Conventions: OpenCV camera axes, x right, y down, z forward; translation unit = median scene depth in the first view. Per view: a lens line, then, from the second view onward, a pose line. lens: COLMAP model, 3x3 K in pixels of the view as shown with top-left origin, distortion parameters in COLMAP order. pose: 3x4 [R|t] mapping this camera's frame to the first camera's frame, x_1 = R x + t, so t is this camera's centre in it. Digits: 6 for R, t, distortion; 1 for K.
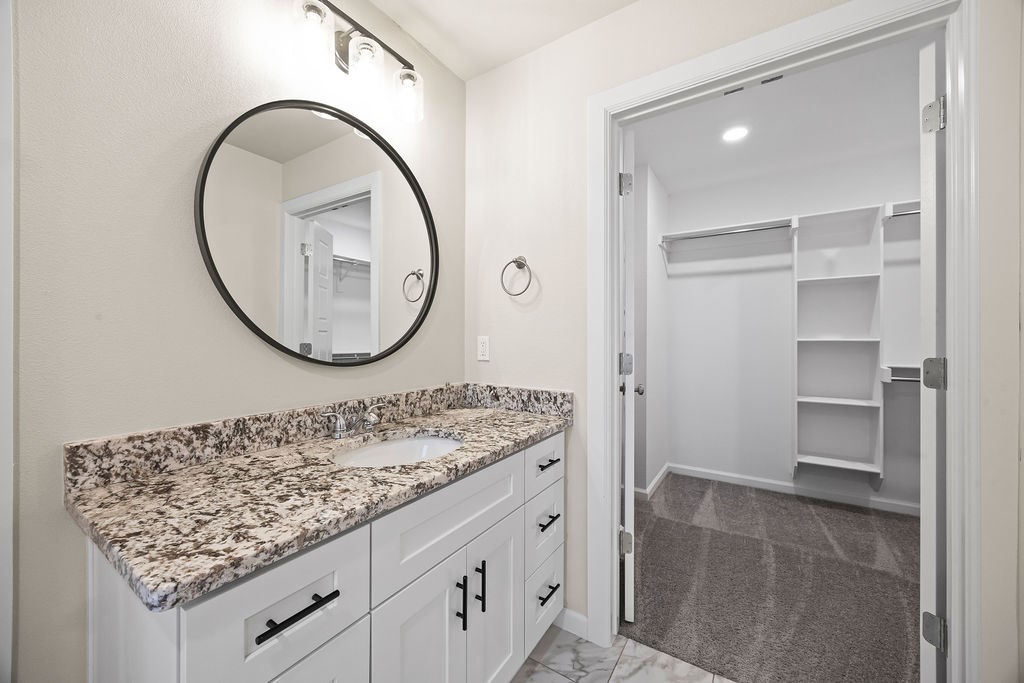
lens RADIAL K [[386.9, 0, 508.2], [0, 386.9, 336.8], [0, 0, 1]] dist [-0.006201, -0.000109]
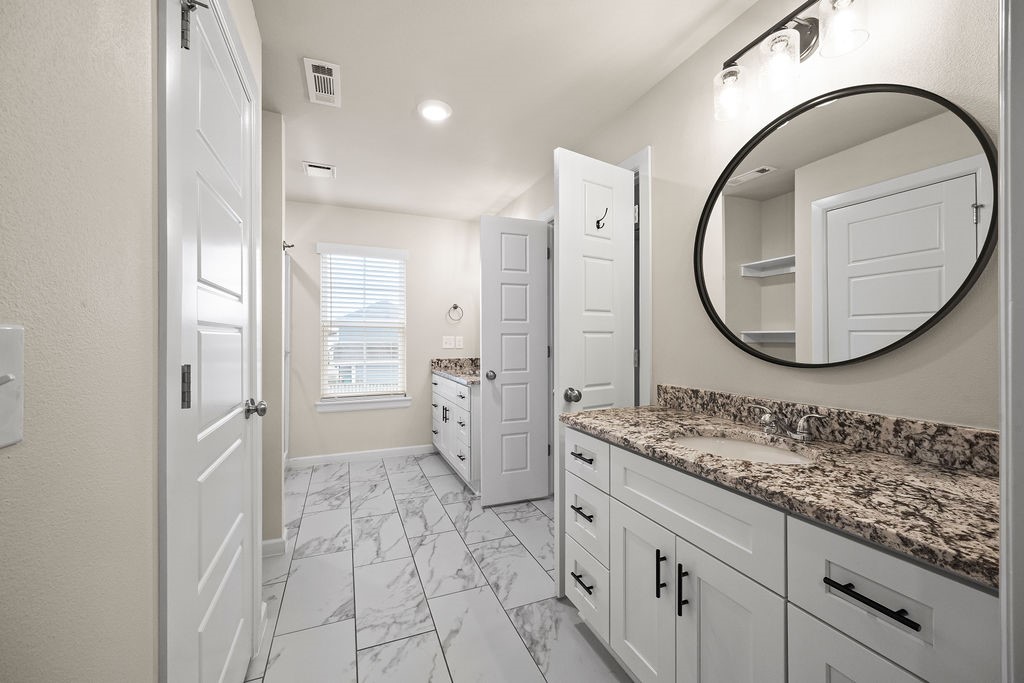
lens RADIAL K [[386.9, 0, 508.2], [0, 386.9, 336.8], [0, 0, 1]] dist [-0.006201, -0.000109]
pose [[-0.559157, -0.004309, -0.829051, 0.933319], [-0.000507, 0.999988, -0.004856, 0.006018], [0.829062, -0.002295, -0.559152, 1.112094]]
